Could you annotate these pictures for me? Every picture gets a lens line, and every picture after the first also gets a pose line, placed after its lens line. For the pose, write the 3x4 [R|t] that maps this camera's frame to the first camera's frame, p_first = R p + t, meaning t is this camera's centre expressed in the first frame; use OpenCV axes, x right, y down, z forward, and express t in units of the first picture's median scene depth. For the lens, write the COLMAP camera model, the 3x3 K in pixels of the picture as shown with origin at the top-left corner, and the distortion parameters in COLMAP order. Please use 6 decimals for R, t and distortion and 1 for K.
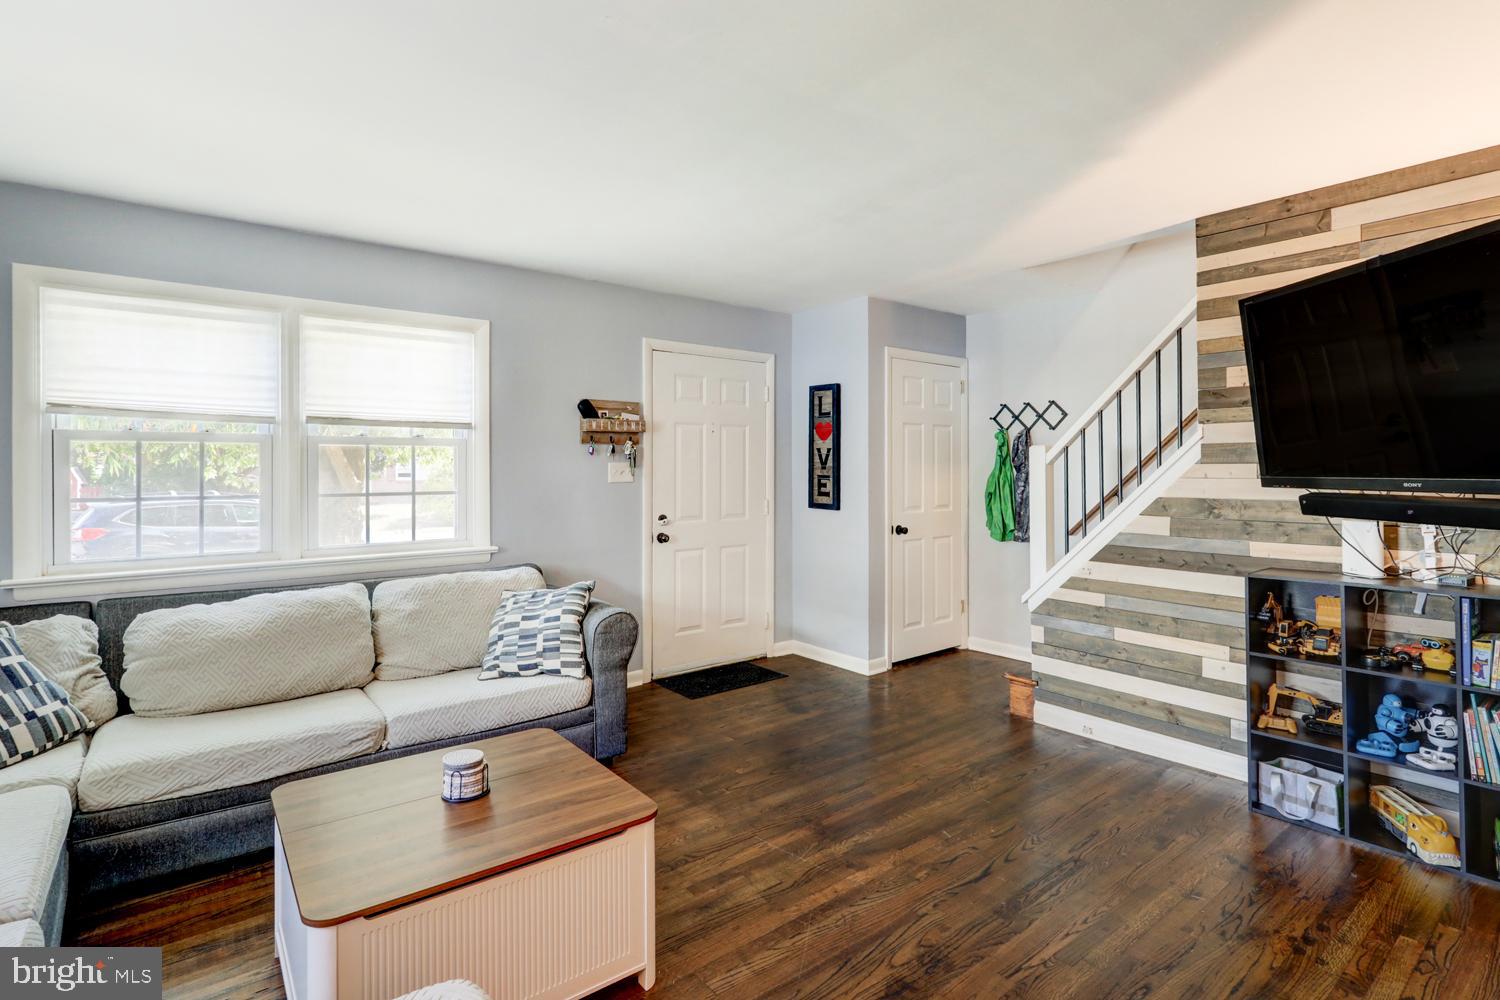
lens RADIAL K [[742.6, 0, 747.8], [0, 742.6, 473.8], [0, 0, 1]] dist [-0.006288, 0.004571]
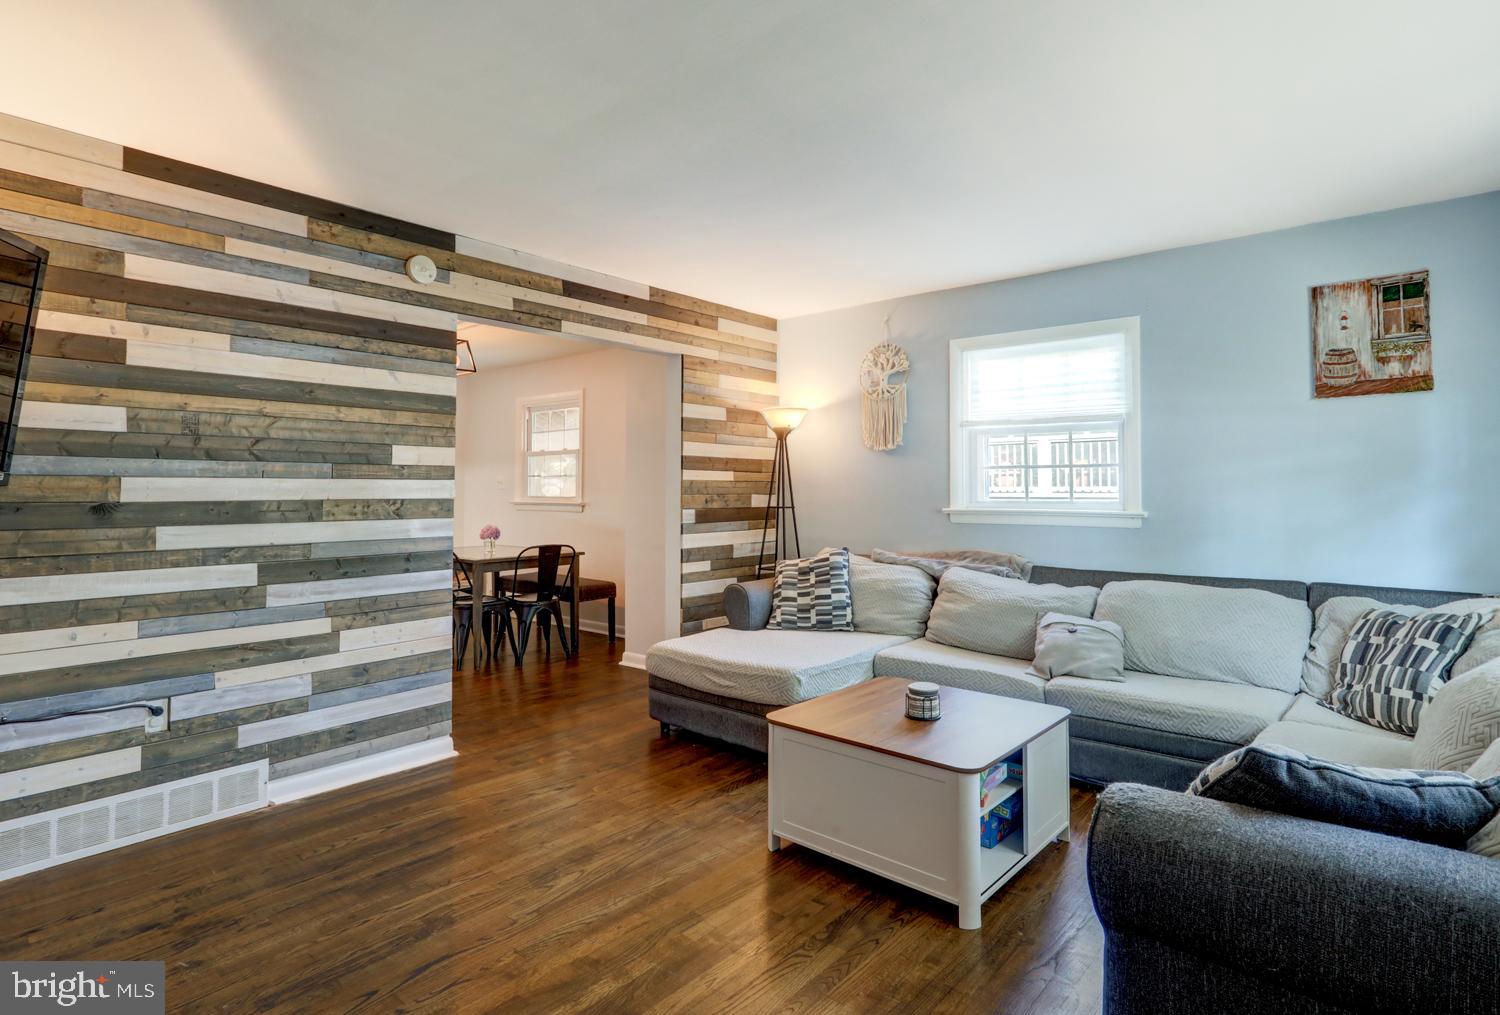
lens RADIAL K [[771.3, 0, 785.3], [0, 771.3, 488.2], [0, 0, 1]] dist [0.003391, -0.000207]
pose [[-0.970138, 0.005070, -0.242501, 0.109455], [0.004771, 0.999987, 0.001817, 0.021986], [0.242507, 0.000606, -0.970150, 1.450204]]
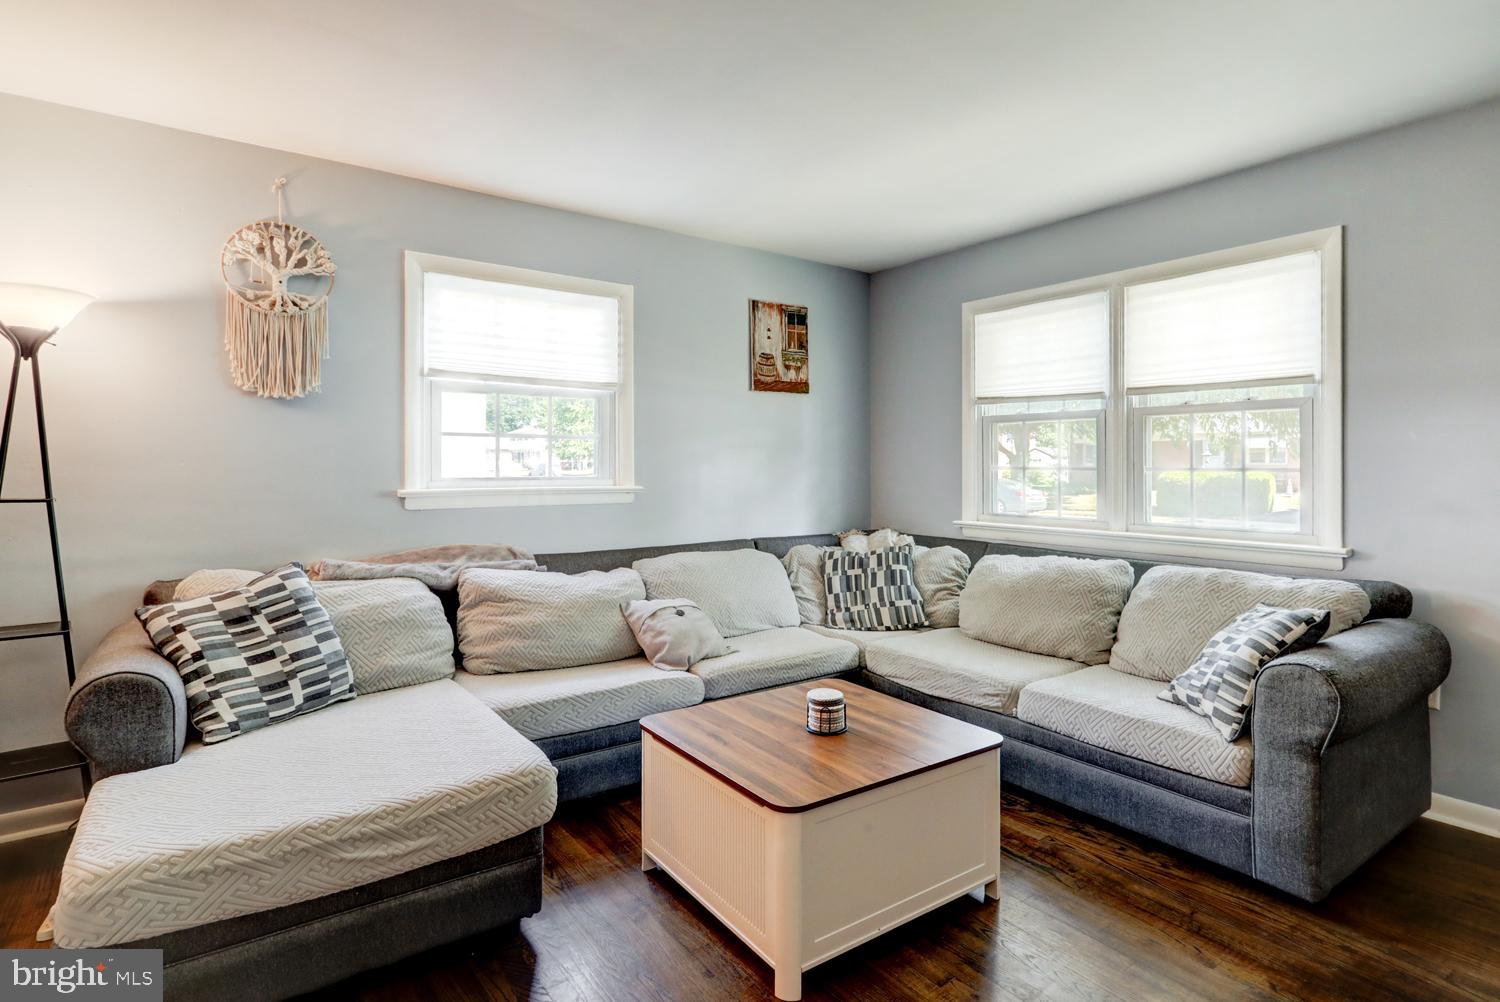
lens RADIAL K [[771.3, 0, 790.1], [0, 771.3, 478.5], [0, 0, 1]] dist [0.003391, -0.000207]
pose [[-0.004084, 0.025253, -0.999673, 0.486084], [-0.004677, 0.999670, 0.025273, 0.020765], [0.999981, 0.004778, -0.003964, 0.615955]]
